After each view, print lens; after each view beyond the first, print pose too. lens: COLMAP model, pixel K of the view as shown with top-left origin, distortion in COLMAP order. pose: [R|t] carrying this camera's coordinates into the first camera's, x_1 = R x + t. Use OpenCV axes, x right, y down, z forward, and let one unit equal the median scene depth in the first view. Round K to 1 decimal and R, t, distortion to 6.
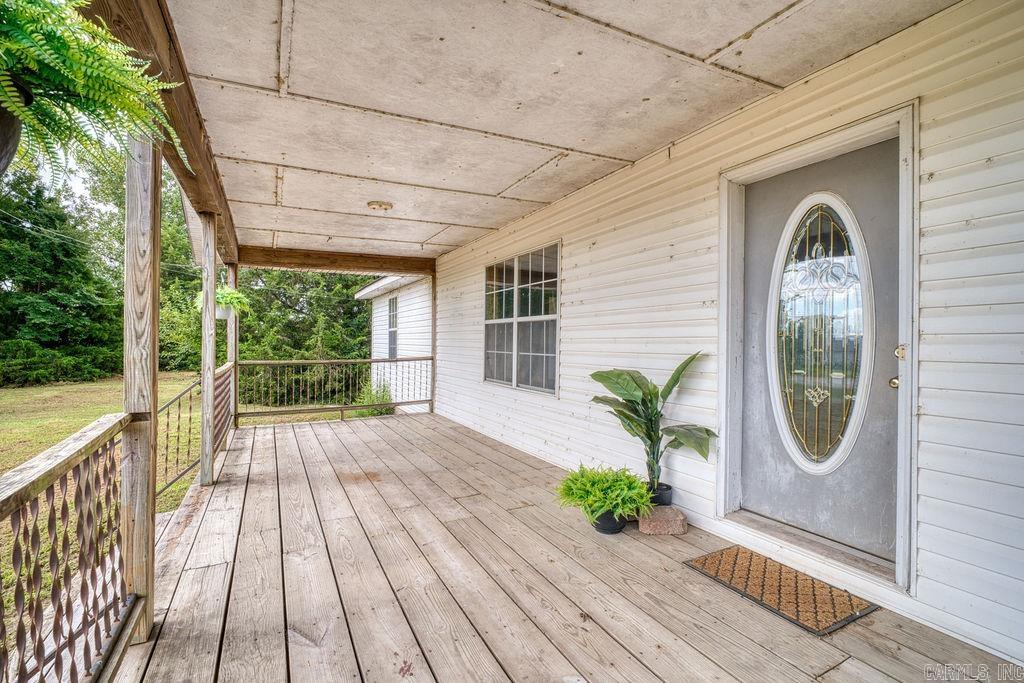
lens RADIAL K [[475.2, 0, 515.0], [0, 475.2, 340.6], [0, 0, 1]] dist [-0.006771, -0.002466]
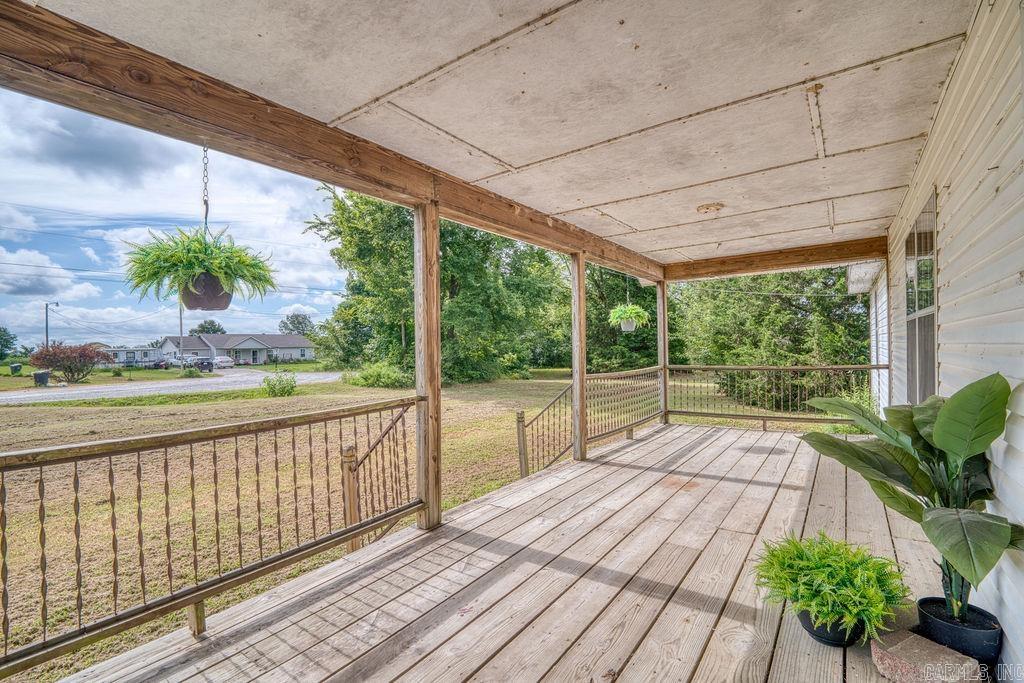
lens RADIAL K [[475.2, 0, 515.0], [0, 475.2, 340.6], [0, 0, 1]] dist [-0.006771, -0.002466]
pose [[0.464025, -0.023157, -0.885519, 0.453276], [0.019624, 0.999682, -0.015859, -0.009311], [0.885605, -0.010018, 0.464332, 0.238968]]
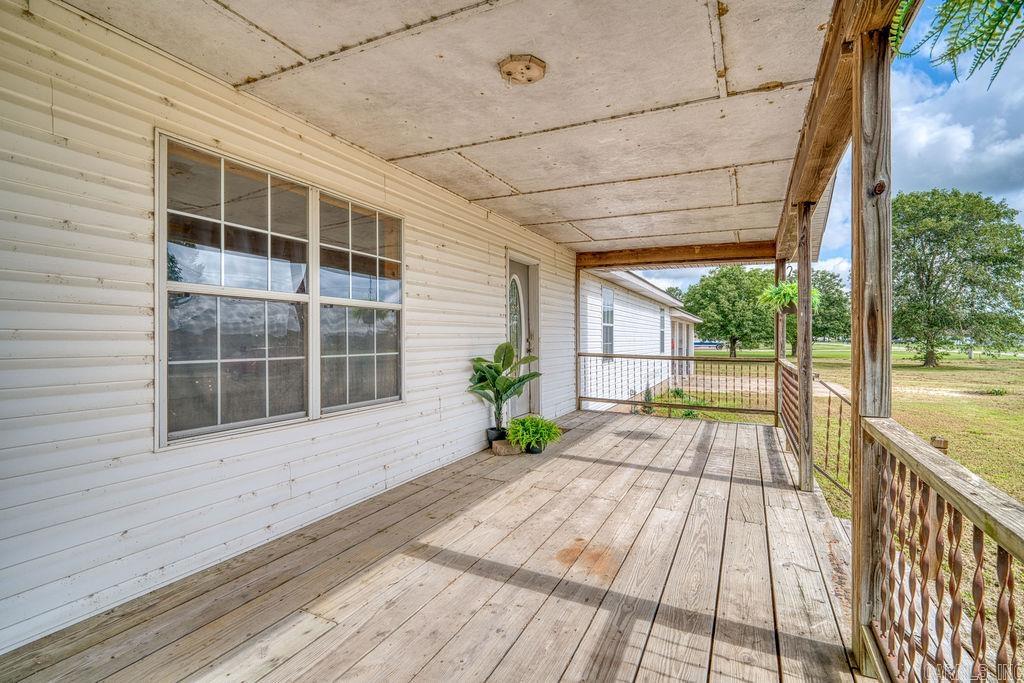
lens RADIAL K [[475.2, 0, 515.0], [0, 475.2, 340.6], [0, 0, 1]] dist [-0.006771, -0.002466]
pose [[-0.596720, -0.010940, 0.802375, -0.826080], [-0.004474, 0.999937, 0.010307, -0.001119], [-0.802437, 0.002560, -0.596731, 1.570306]]
